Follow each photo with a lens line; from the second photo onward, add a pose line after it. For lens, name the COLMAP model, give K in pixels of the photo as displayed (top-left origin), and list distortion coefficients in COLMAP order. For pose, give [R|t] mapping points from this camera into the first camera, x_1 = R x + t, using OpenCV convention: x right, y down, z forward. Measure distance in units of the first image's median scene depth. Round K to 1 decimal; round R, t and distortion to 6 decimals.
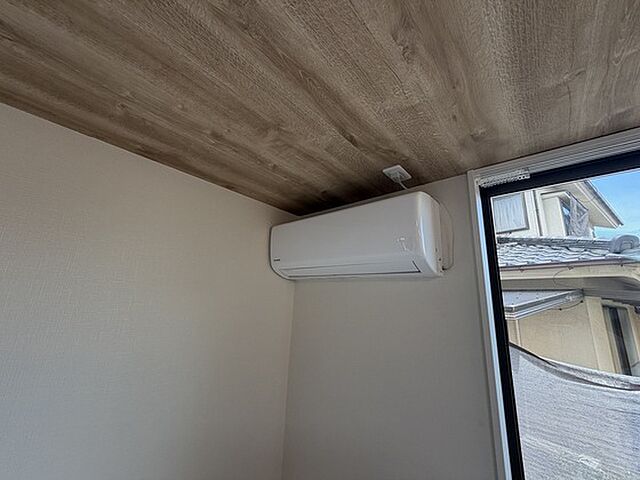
lens RADIAL K [[255.9, 0, 319.5], [0, 255.9, 237.9], [0, 0, 1]] dist [0.004006, -0.000065]
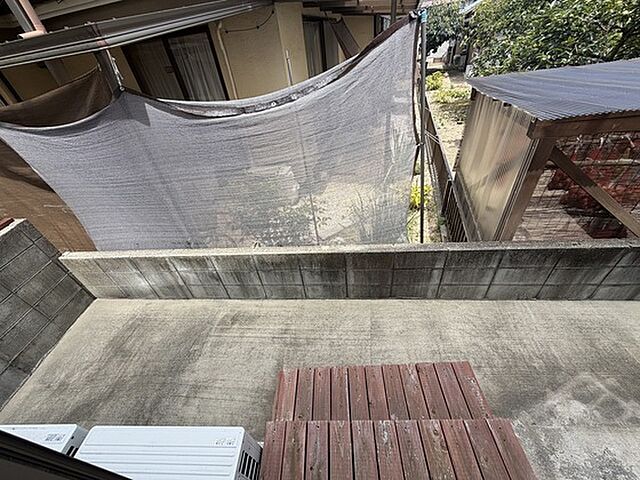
lens RADIAL K [[255.9, 0, 319.0], [0, 255.9, 238.5], [0, 0, 1]] dist [0.004006, -0.000065]
pose [[0.758546, -0.492172, 0.427053, 0.331441], [-0.015454, 0.641600, 0.766884, 0.060615], [-0.651436, -0.588316, 0.479077, 0.029308]]
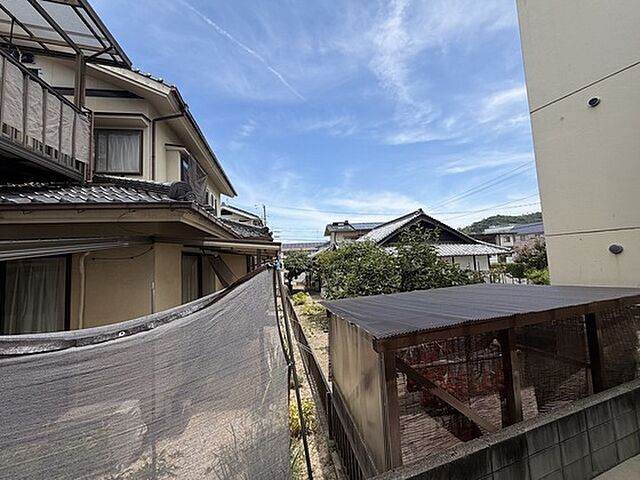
lens RADIAL K [[255.9, 0, 317.4], [0, 255.9, 239.4], [0, 0, 1]] dist [0.004006, -0.000065]
pose [[0.430612, 0.009991, 0.902482, 0.350479], [-0.158351, 0.985264, 0.064649, 0.043797], [-0.888537, -0.170747, 0.425849, 0.029715]]
